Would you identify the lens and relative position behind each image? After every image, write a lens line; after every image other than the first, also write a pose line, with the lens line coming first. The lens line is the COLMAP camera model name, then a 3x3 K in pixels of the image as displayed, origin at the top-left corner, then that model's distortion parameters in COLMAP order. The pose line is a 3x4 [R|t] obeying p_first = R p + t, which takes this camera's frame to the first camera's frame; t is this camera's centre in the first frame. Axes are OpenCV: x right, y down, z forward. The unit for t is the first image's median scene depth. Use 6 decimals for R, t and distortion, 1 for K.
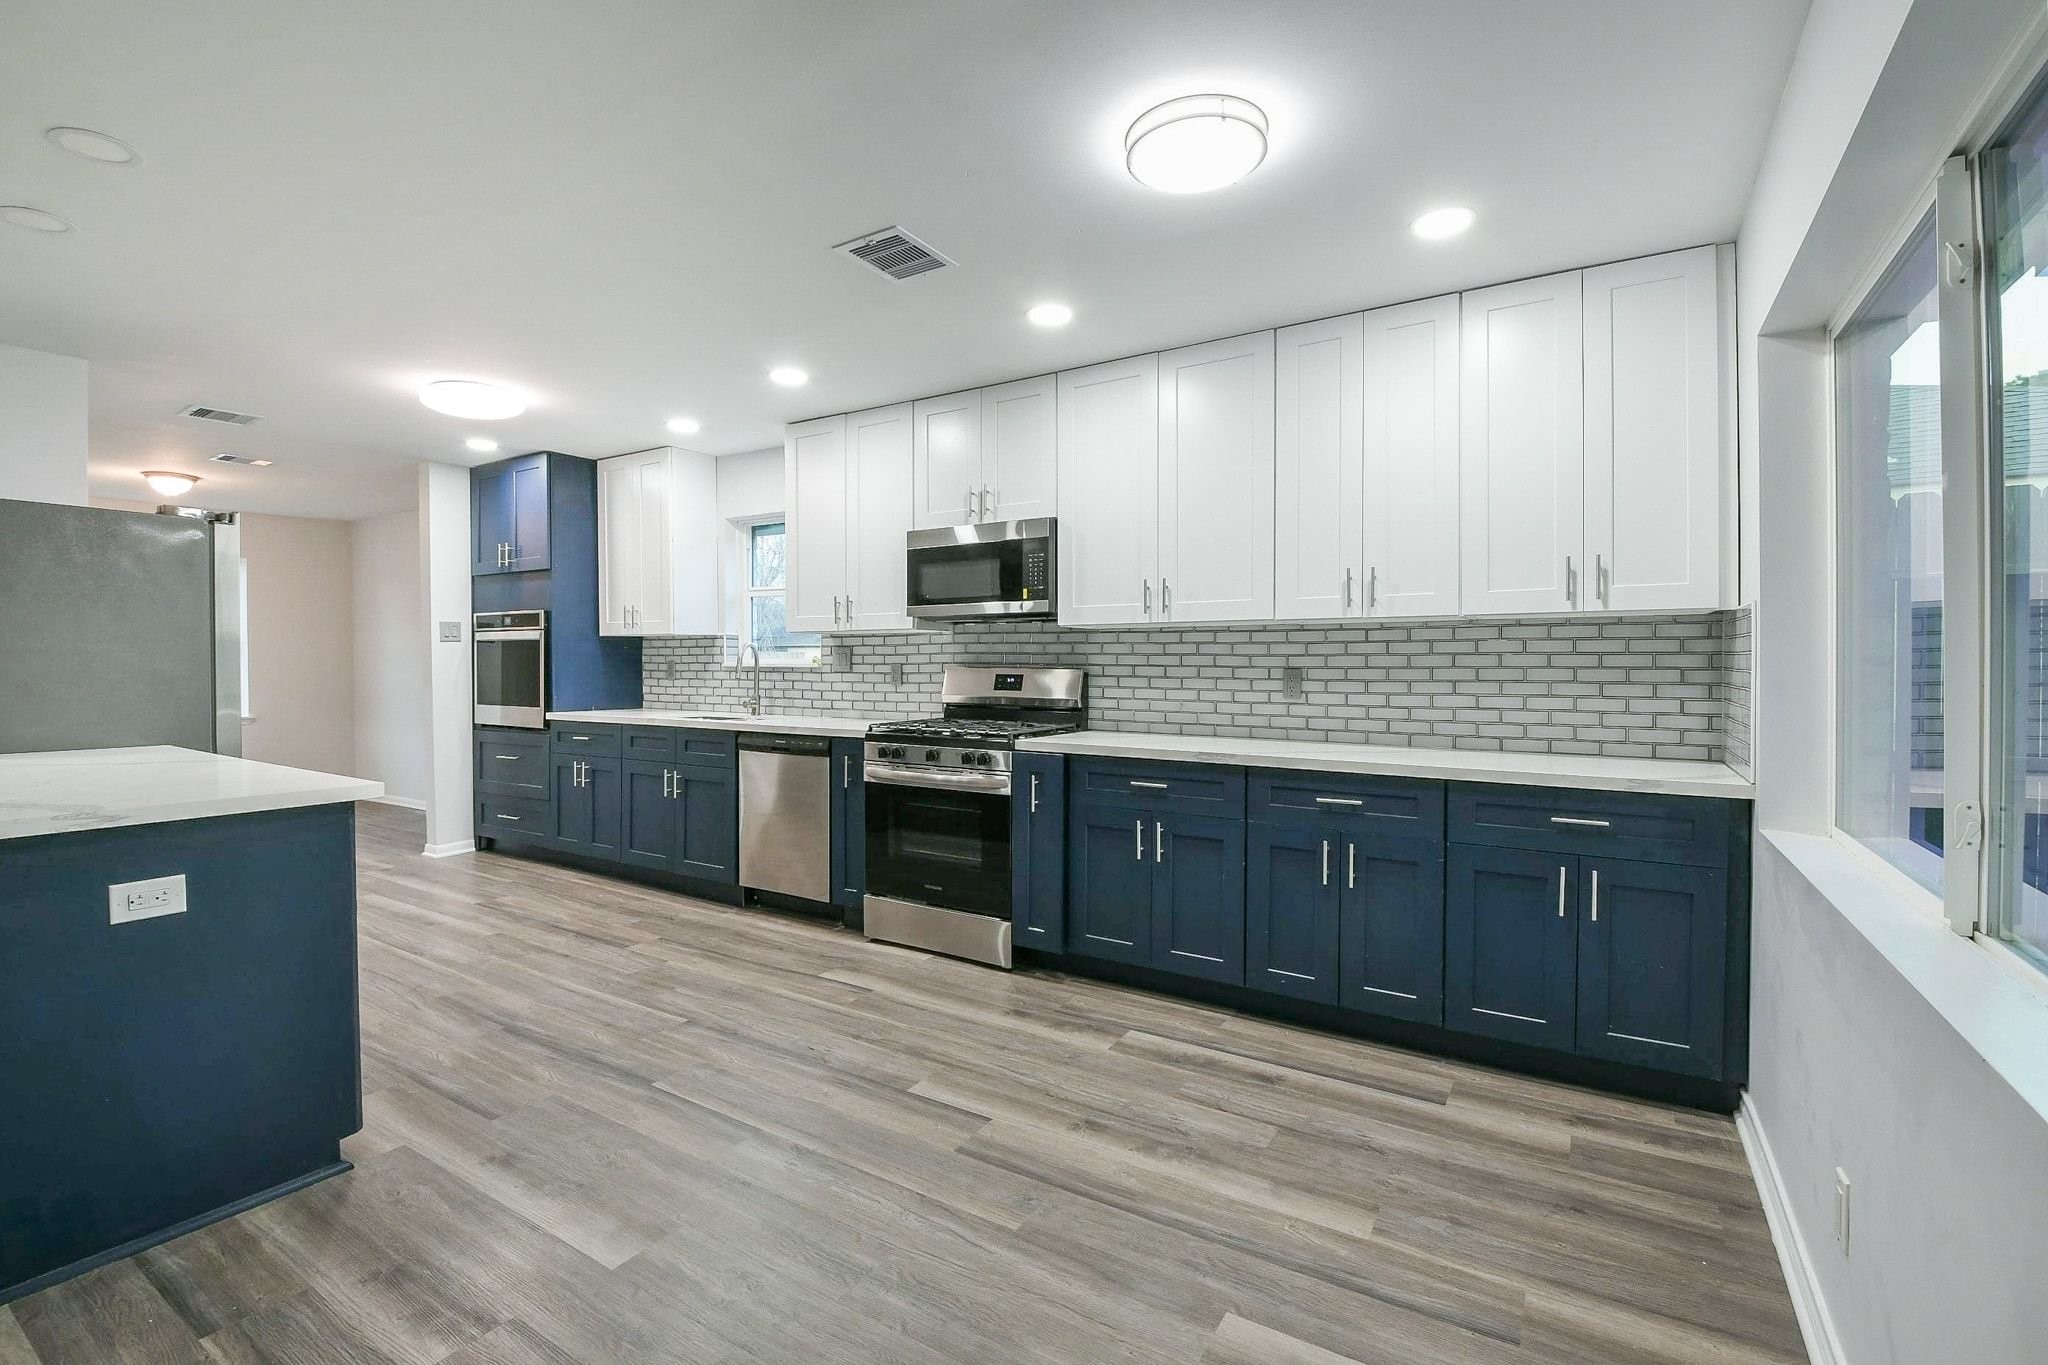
lens RADIAL K [[919.0, 0, 1014.8], [0, 919.0, 673.2], [0, 0, 1]] dist [0.011274, -0.019903]
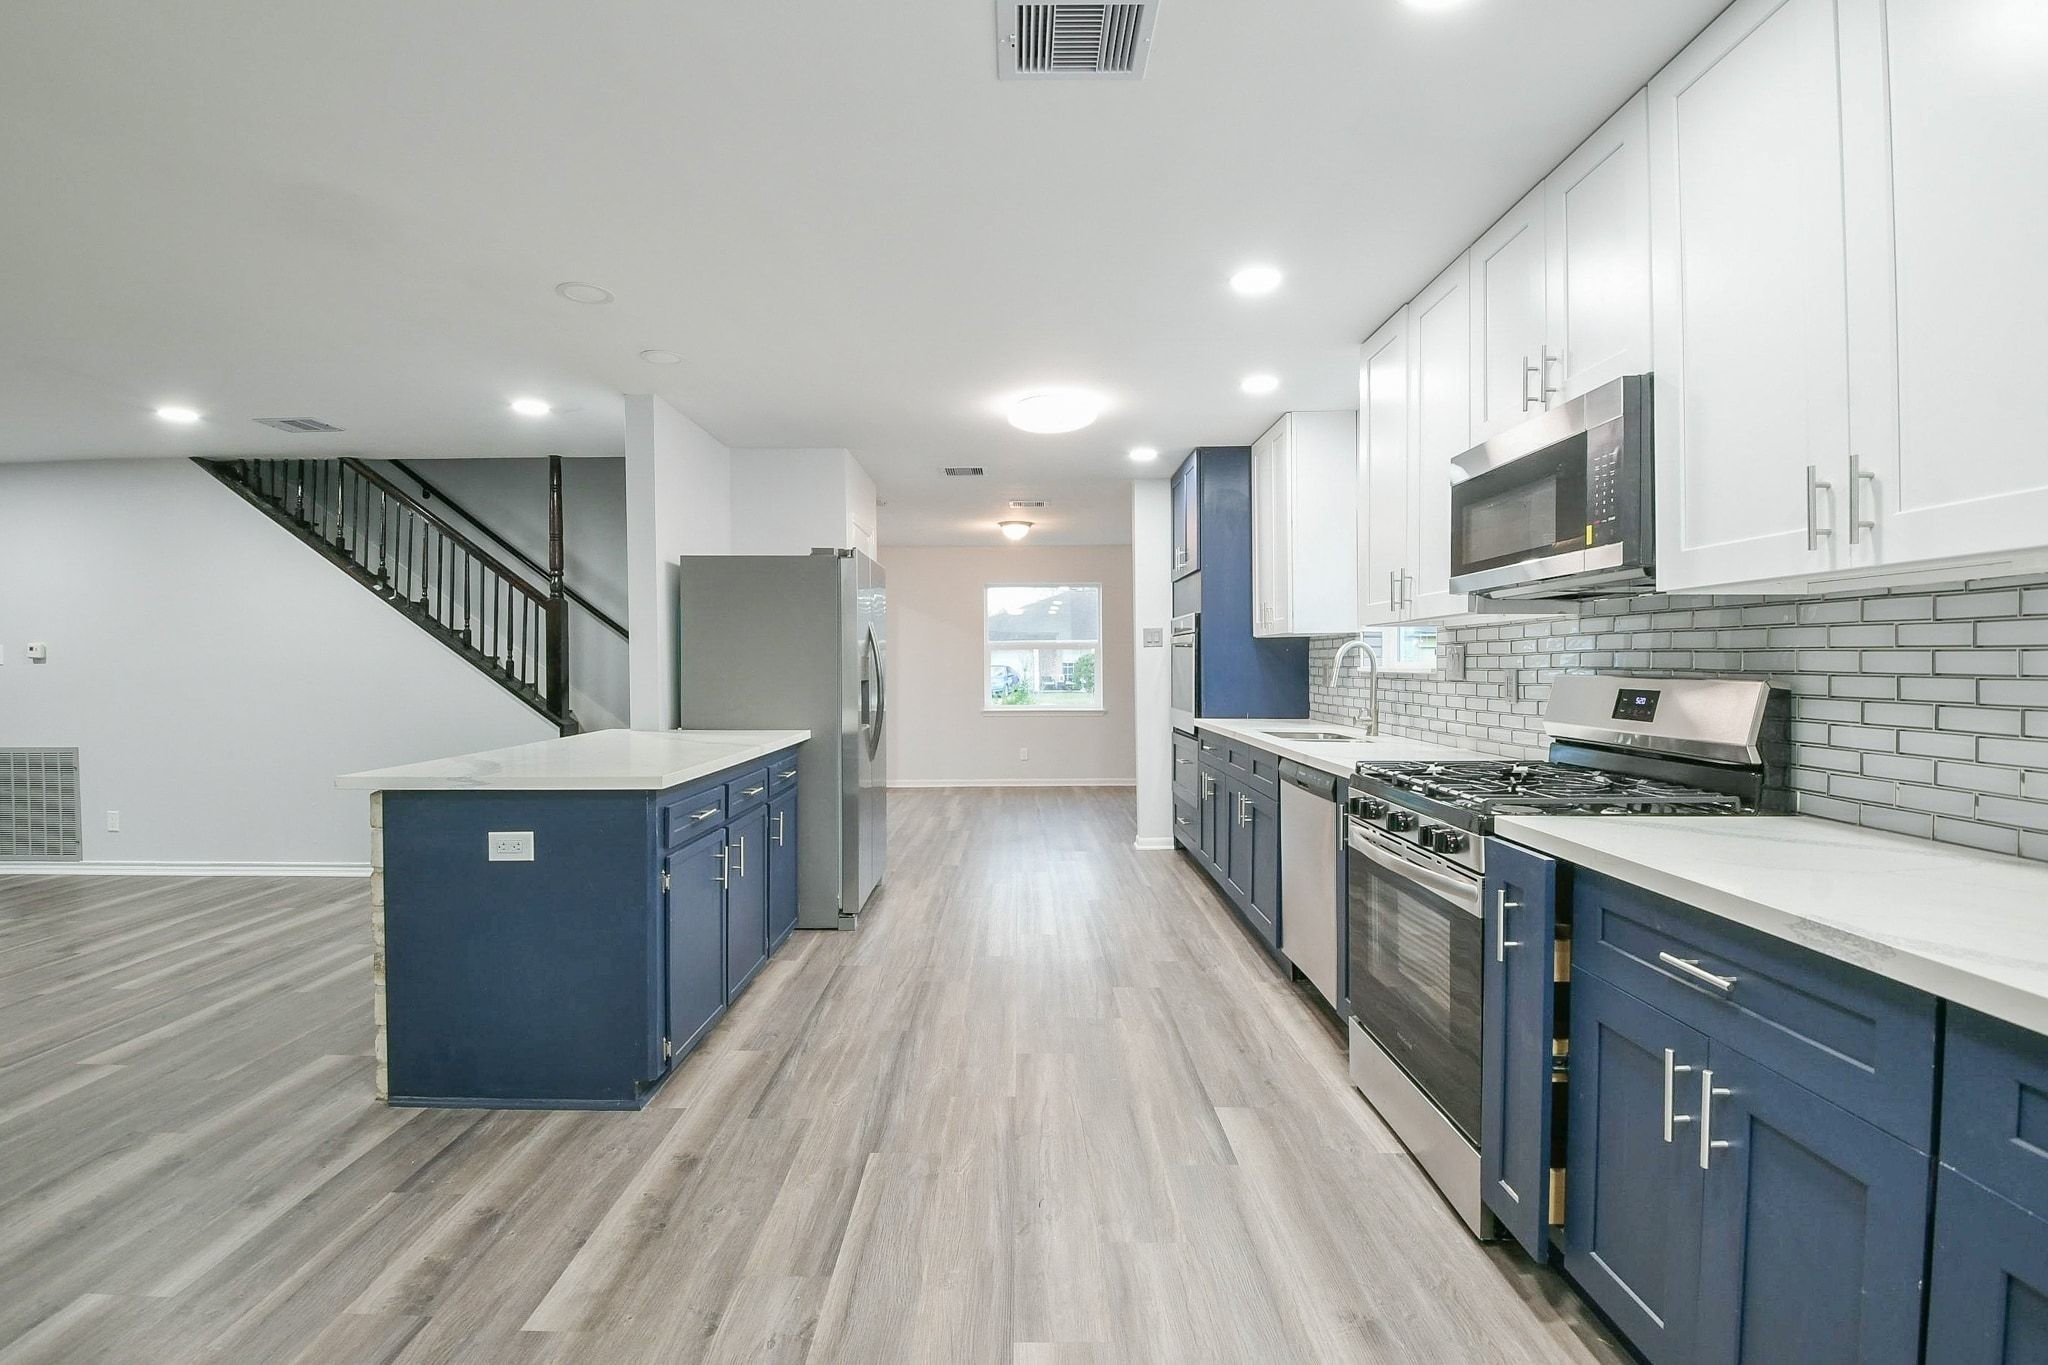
lens RADIAL K [[919.0, 0, 1014.8], [0, 919.0, 673.2], [0, 0, 1]] dist [0.011274, -0.019903]
pose [[0.520293, 0.005690, -0.853969, 0.271886], [-0.007759, 0.999968, 0.001936, -0.006884], [0.853953, 0.005619, 0.520321, 0.429917]]
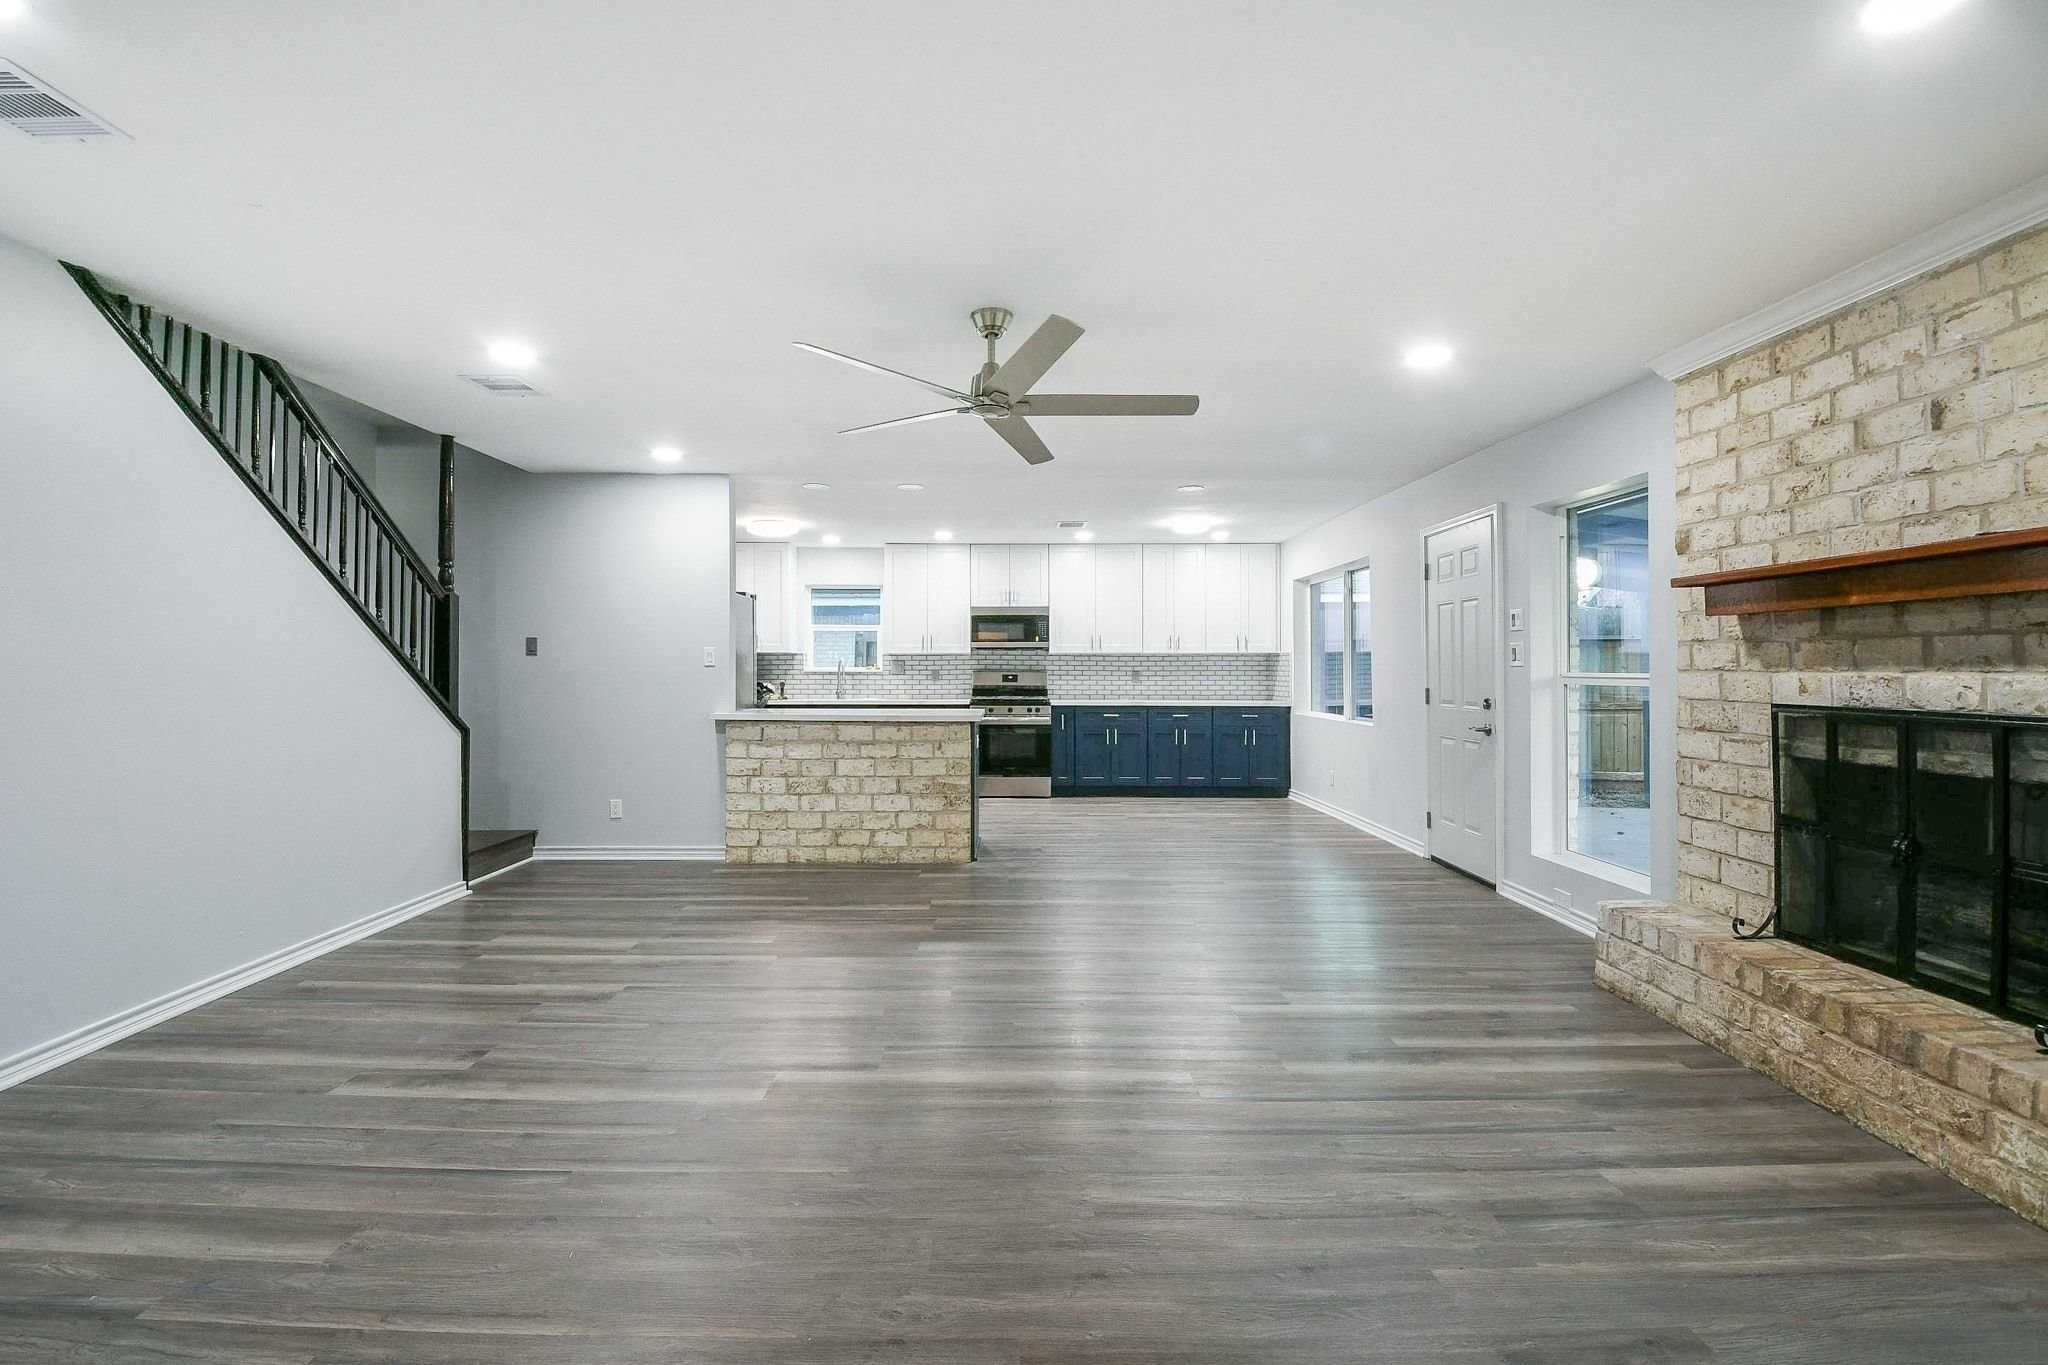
lens RADIAL K [[919.0, 0, 1014.8], [0, 919.0, 673.2], [0, 0, 1]] dist [0.011274, -0.019903]
pose [[0.855612, 0.006806, 0.517574, -1.161330], [0.001846, 0.999867, -0.016198, 0.034621], [-0.517615, 0.014815, 0.855485, -0.891713]]
